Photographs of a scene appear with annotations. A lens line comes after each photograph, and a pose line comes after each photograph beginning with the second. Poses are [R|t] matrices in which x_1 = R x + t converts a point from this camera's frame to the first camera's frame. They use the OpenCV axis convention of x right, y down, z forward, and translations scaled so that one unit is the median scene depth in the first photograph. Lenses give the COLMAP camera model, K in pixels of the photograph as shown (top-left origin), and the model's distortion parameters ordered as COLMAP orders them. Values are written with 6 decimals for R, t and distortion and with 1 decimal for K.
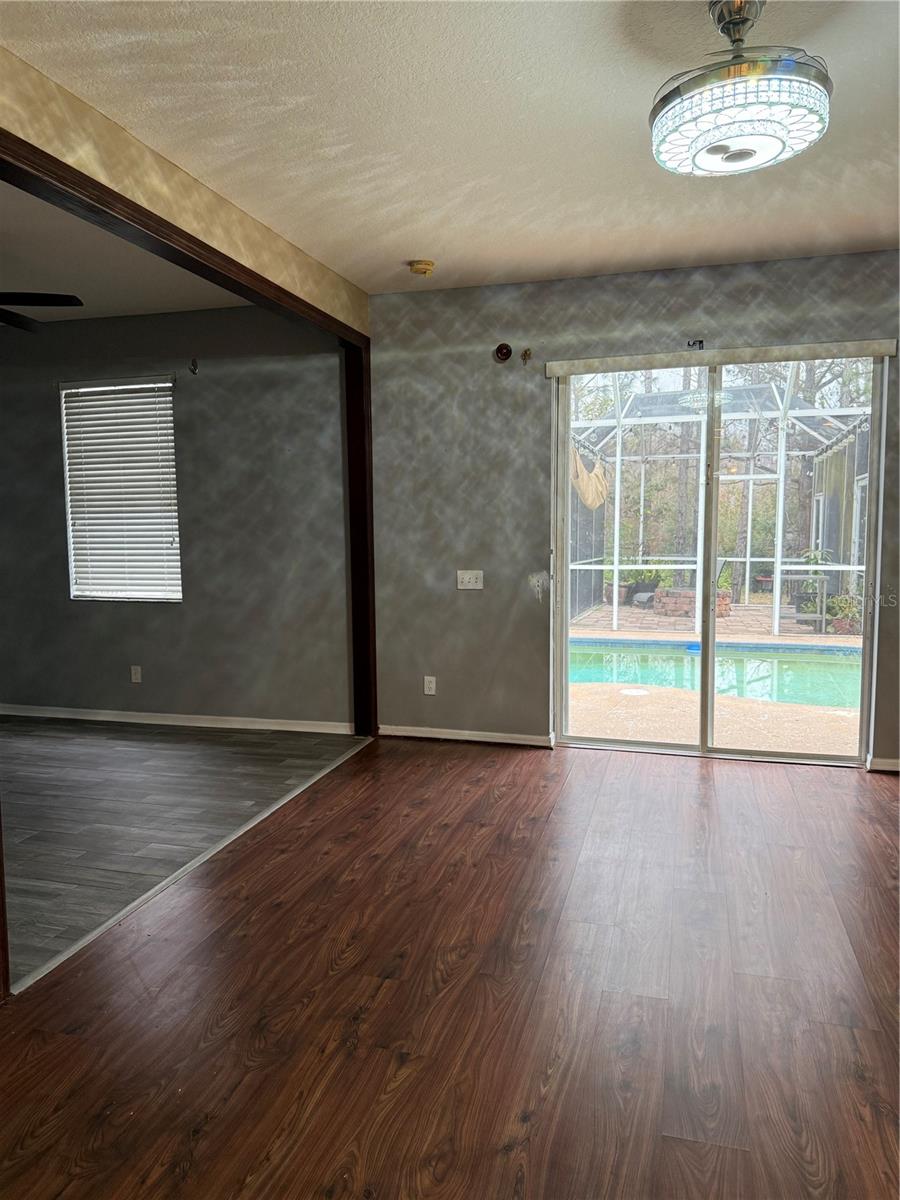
lens RADIAL K [[810.8, 0, 450.0], [0, 810.8, 600.0], [0, 0, 1]] dist [0.123374, -0.233049]
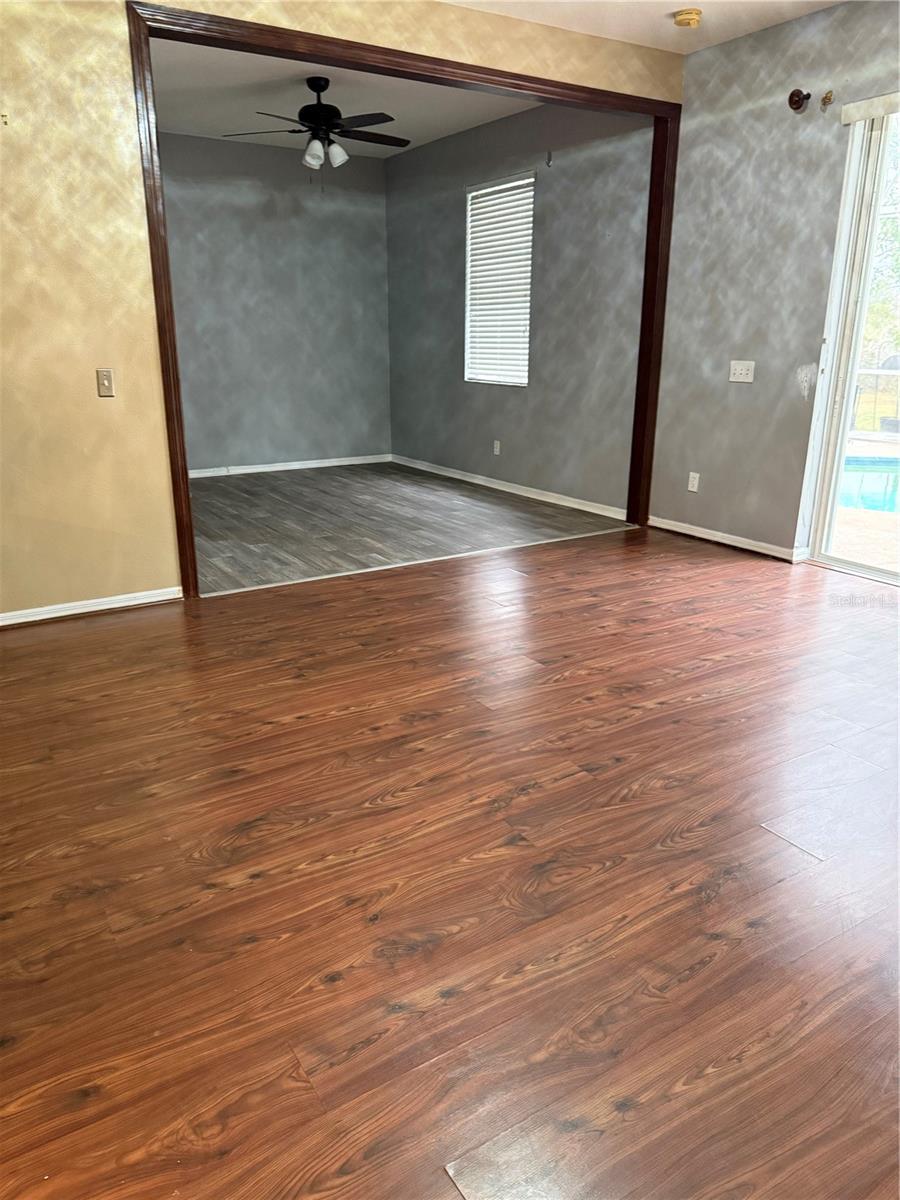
lens RADIAL K [[842.9, 0, 450.0], [0, 842.9, 600.0], [0, 0, 1]] dist [-0.026081, -0.000007]
pose [[0.746391, 0.208429, -0.632027, 0.436509], [-0.070016, 0.969014, 0.236875, 0.024286], [0.661815, -0.132550, 0.737856, 0.042618]]
